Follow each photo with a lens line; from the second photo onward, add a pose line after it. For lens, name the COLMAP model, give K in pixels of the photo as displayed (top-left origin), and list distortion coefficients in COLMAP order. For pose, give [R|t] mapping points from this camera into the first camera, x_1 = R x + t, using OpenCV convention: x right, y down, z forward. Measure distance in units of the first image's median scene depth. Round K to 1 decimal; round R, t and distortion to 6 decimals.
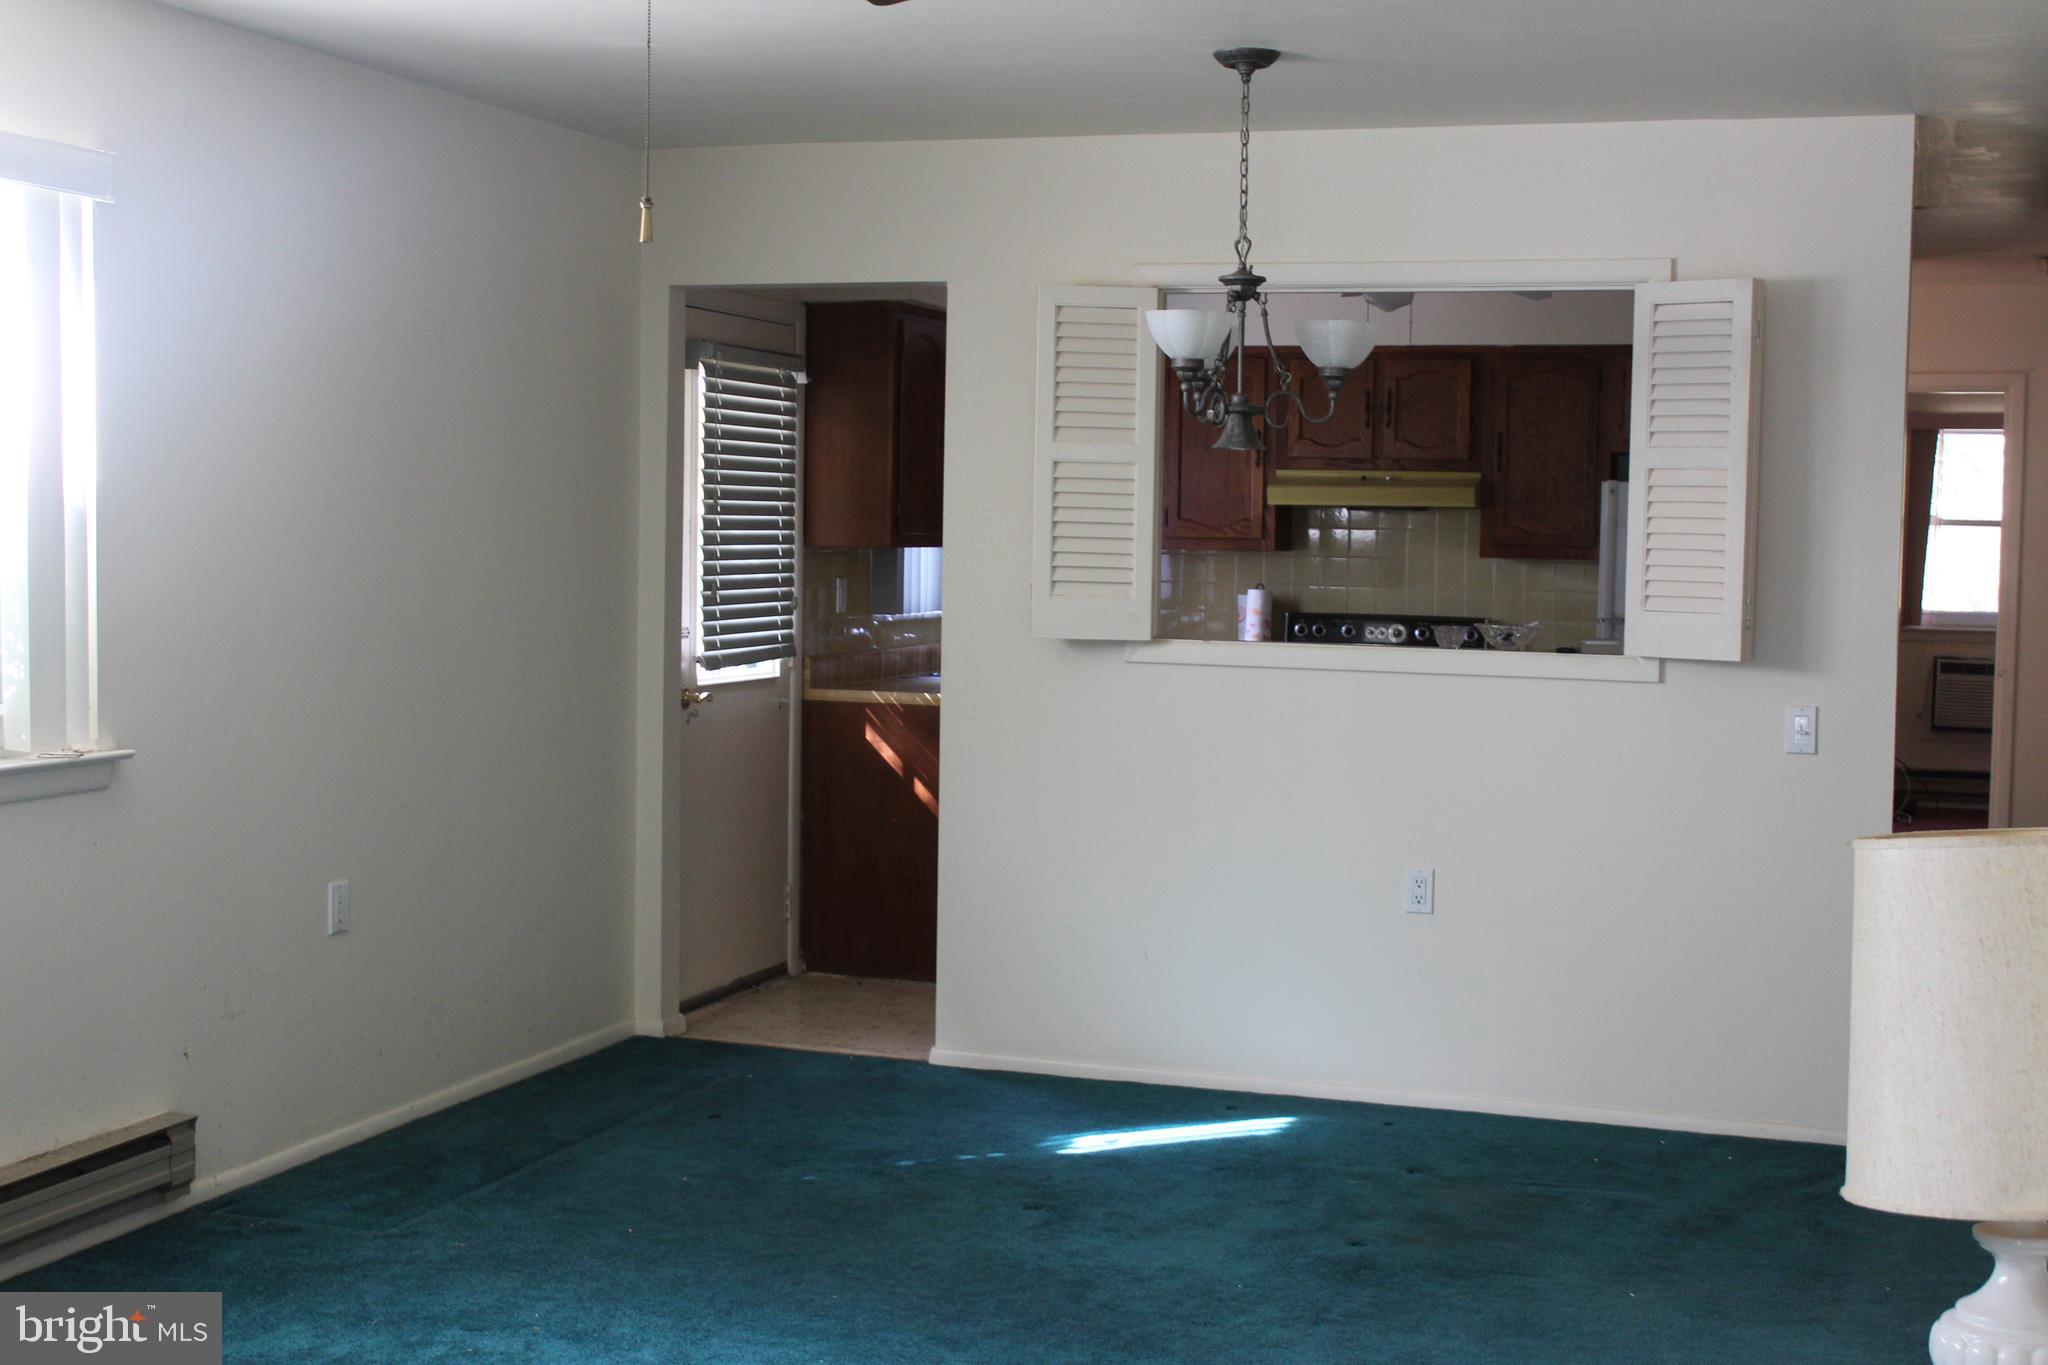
lens RADIAL K [[2570.9, 0, 1007.4], [0, 2570.9, 678.0], [0, 0, 1]] dist [-0.087049, 0.132370]
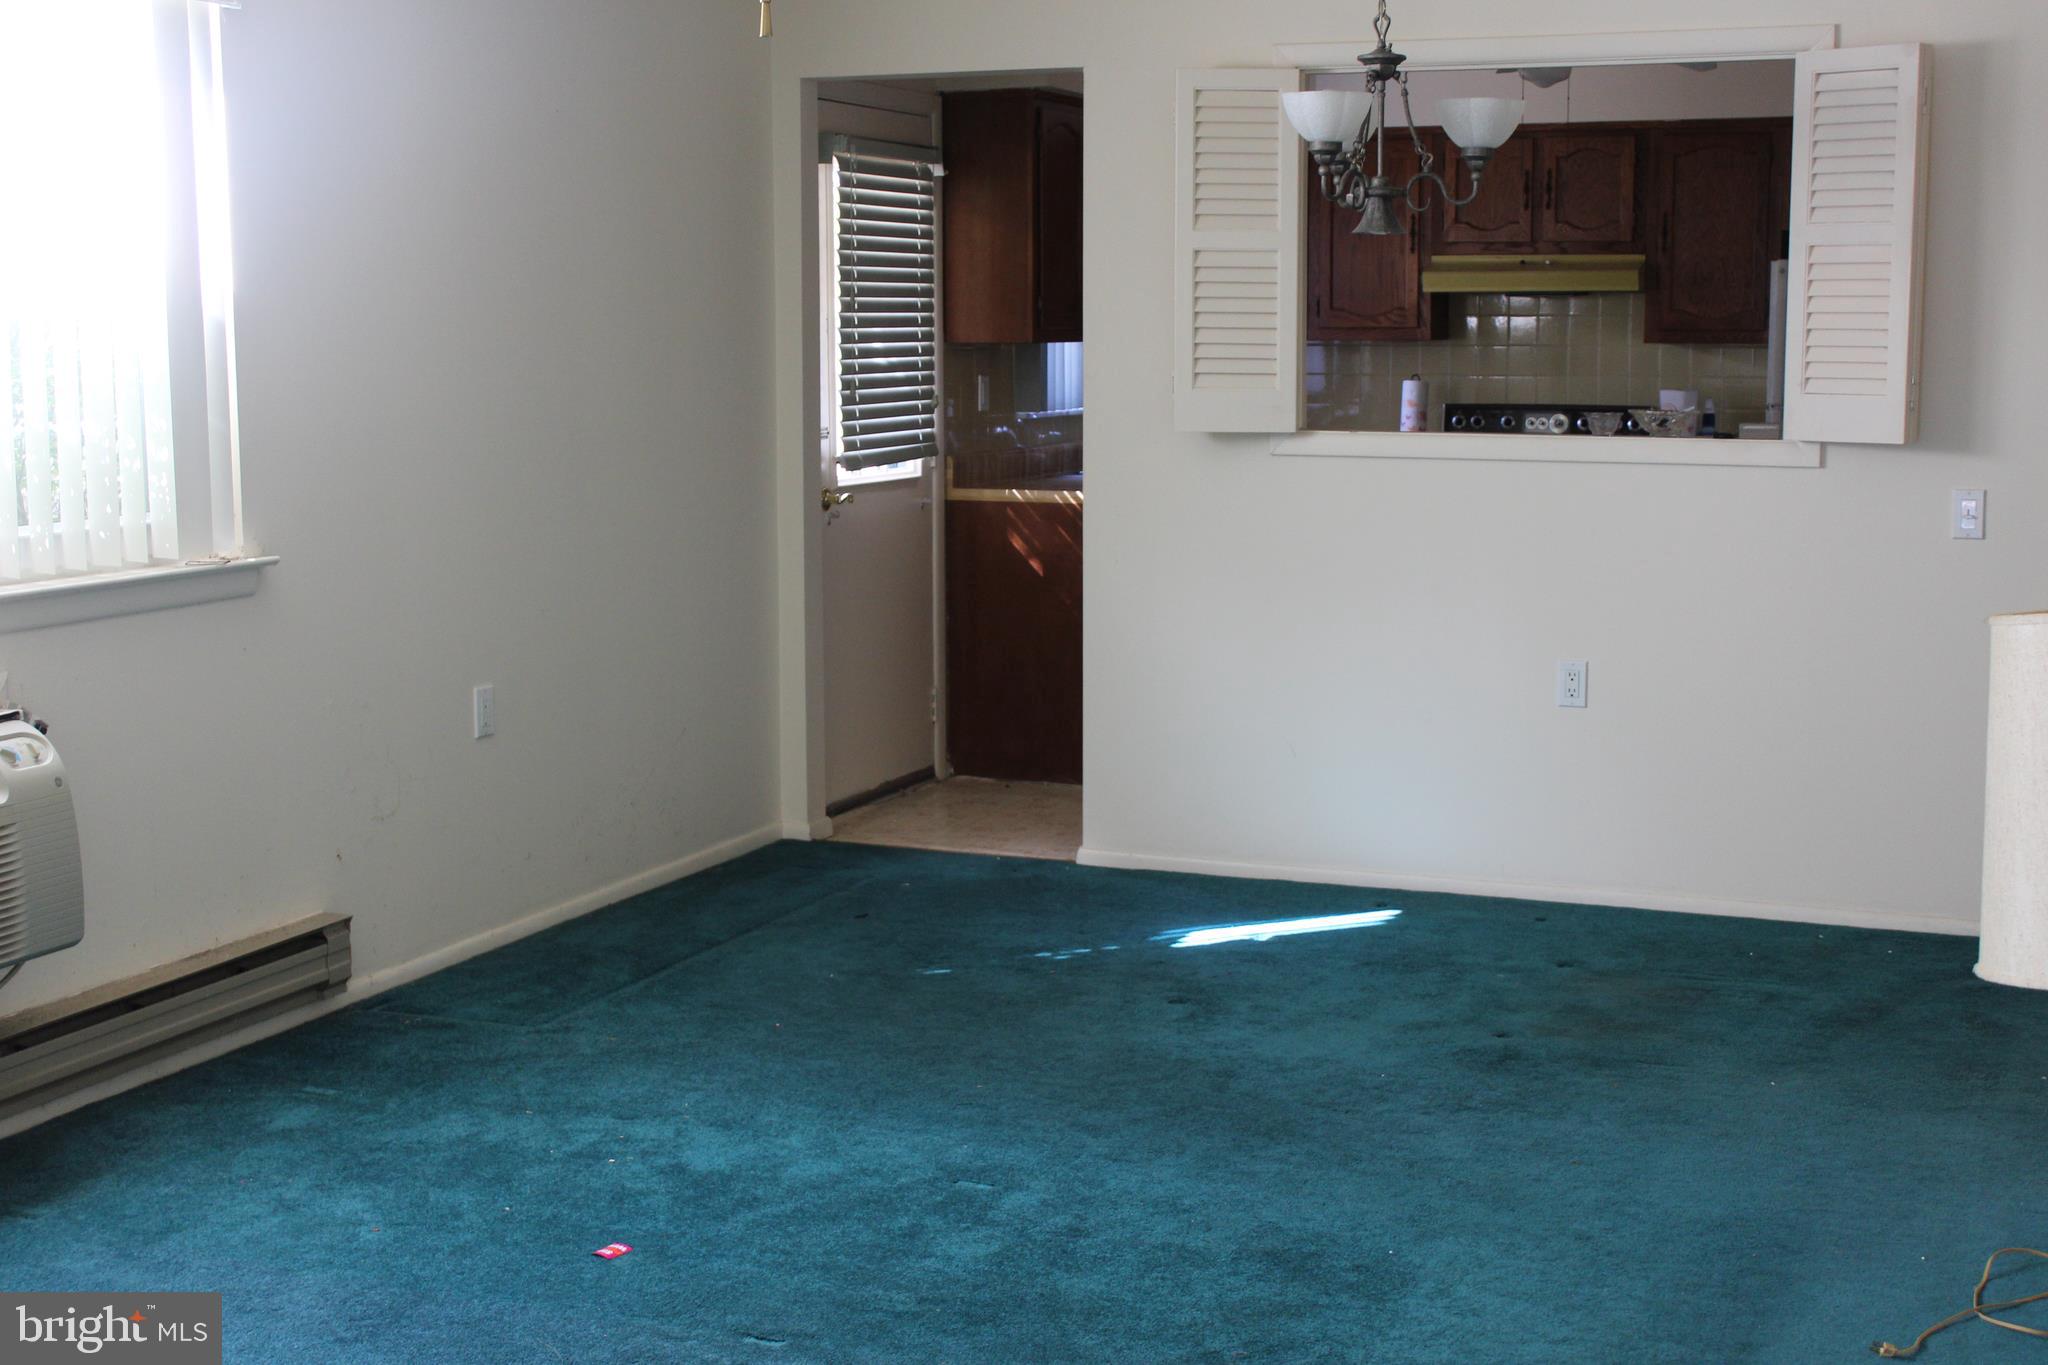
lens RADIAL K [[2668.9, 0, 1004.1], [0, 2668.9, 673.2], [0, 0, 1]] dist [-0.080315, 0.149065]
pose [[0.997979, -0.011342, -0.062532, 0.007264], [0.015756, 0.997384, 0.070546, 0.003614], [0.061568, -0.071389, 0.995547, -0.025689]]
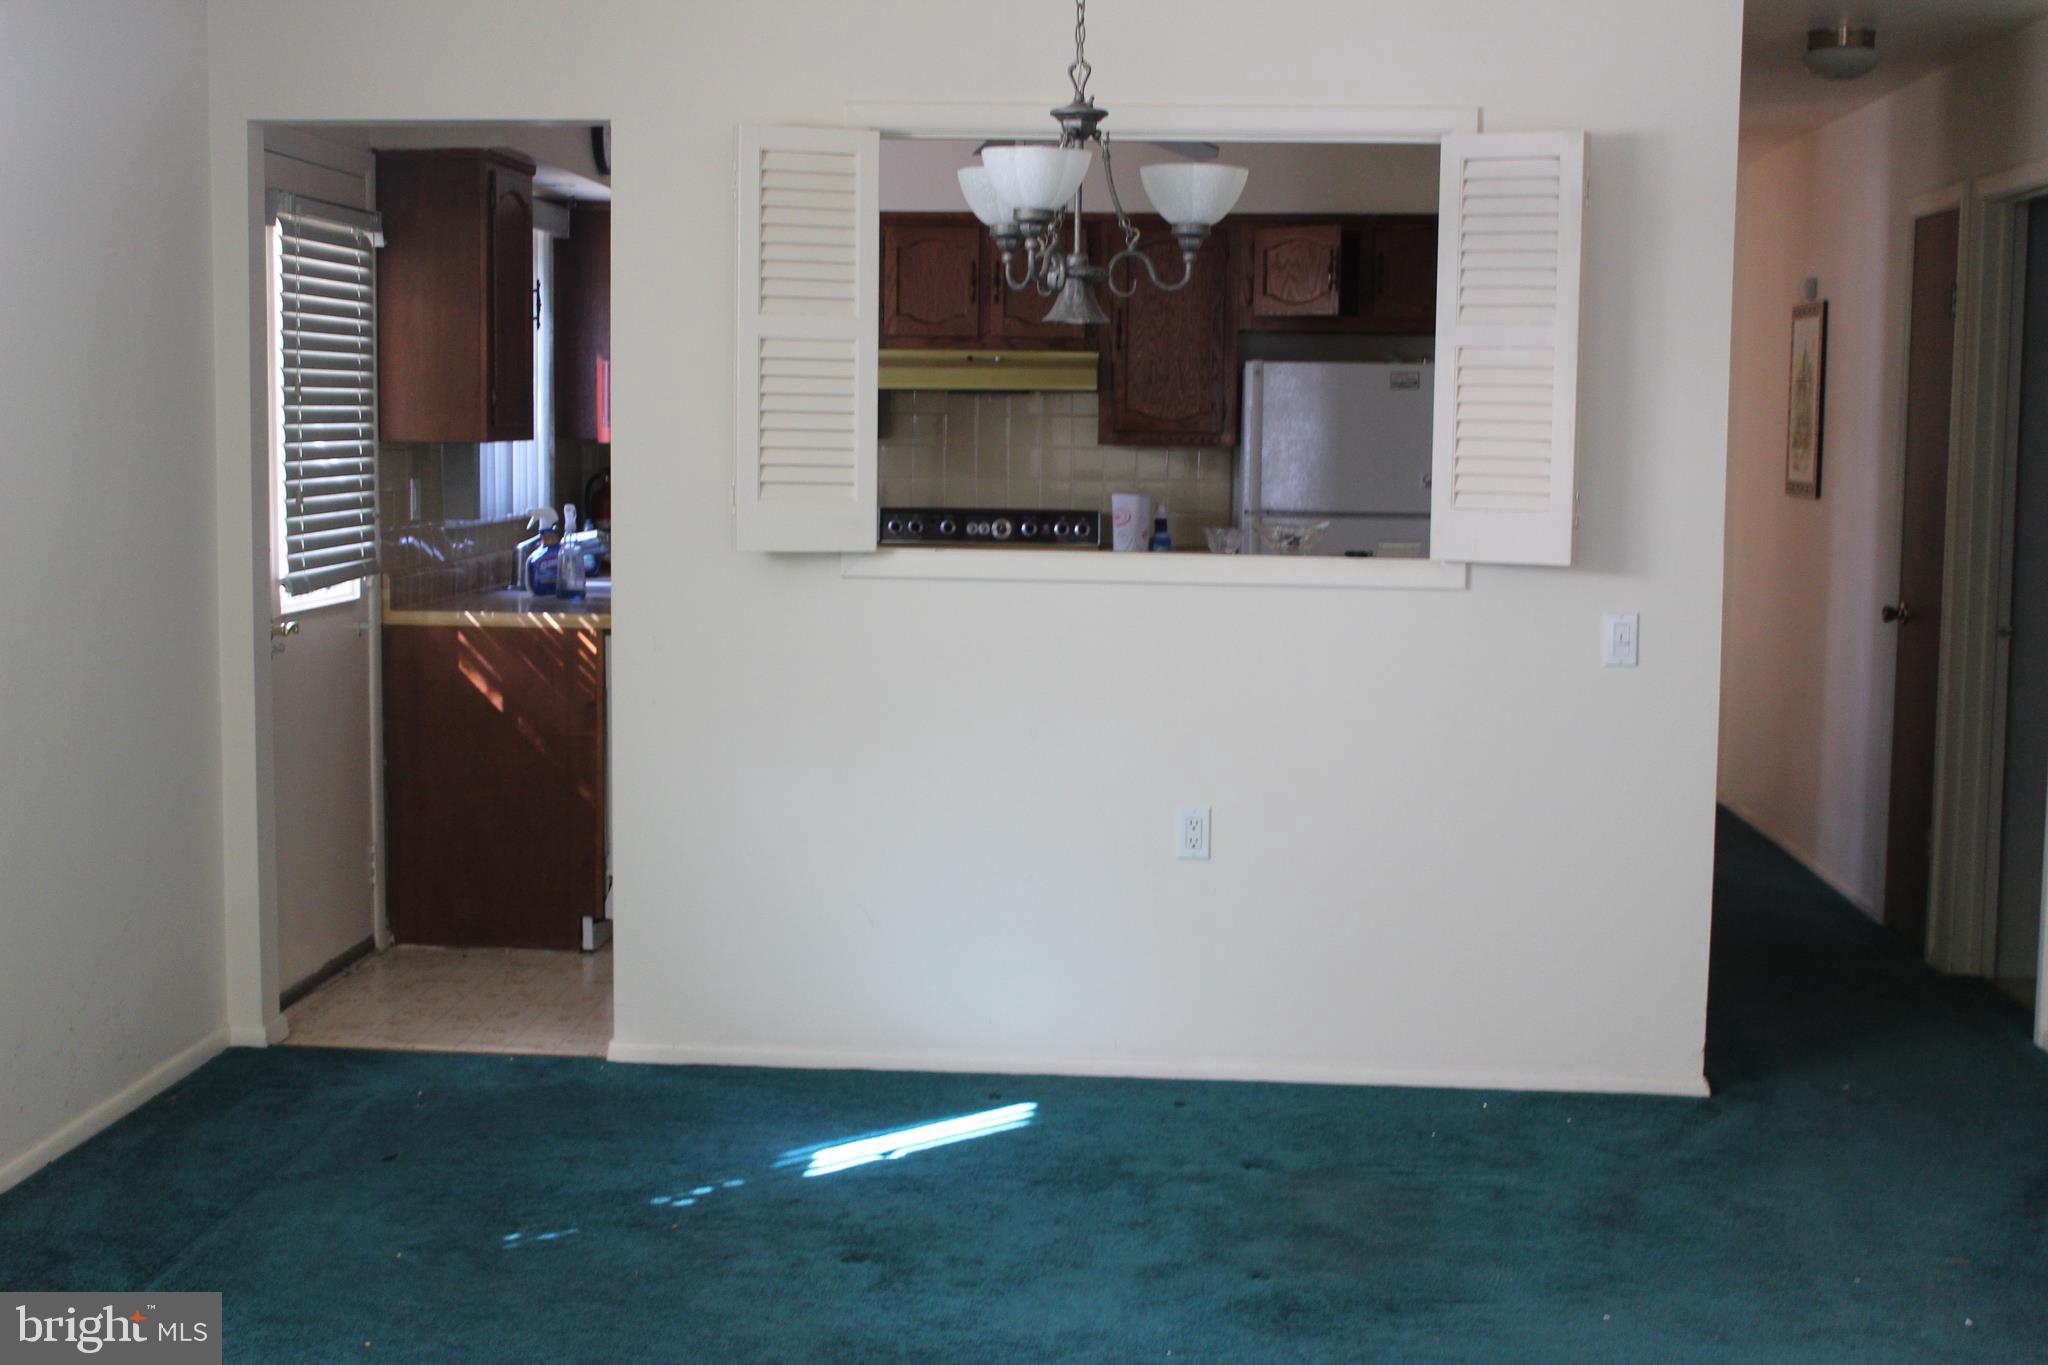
lens RADIAL K [[2544.8, 0, 1011.1], [0, 2544.8, 681.5], [0, 0, 1]] dist [-0.103975, 0.204198]
pose [[0.965942, -0.032482, 0.256713, -0.117547], [0.020147, 0.998519, 0.050537, -0.013312], [-0.257974, -0.043644, 0.965166, 0.181511]]
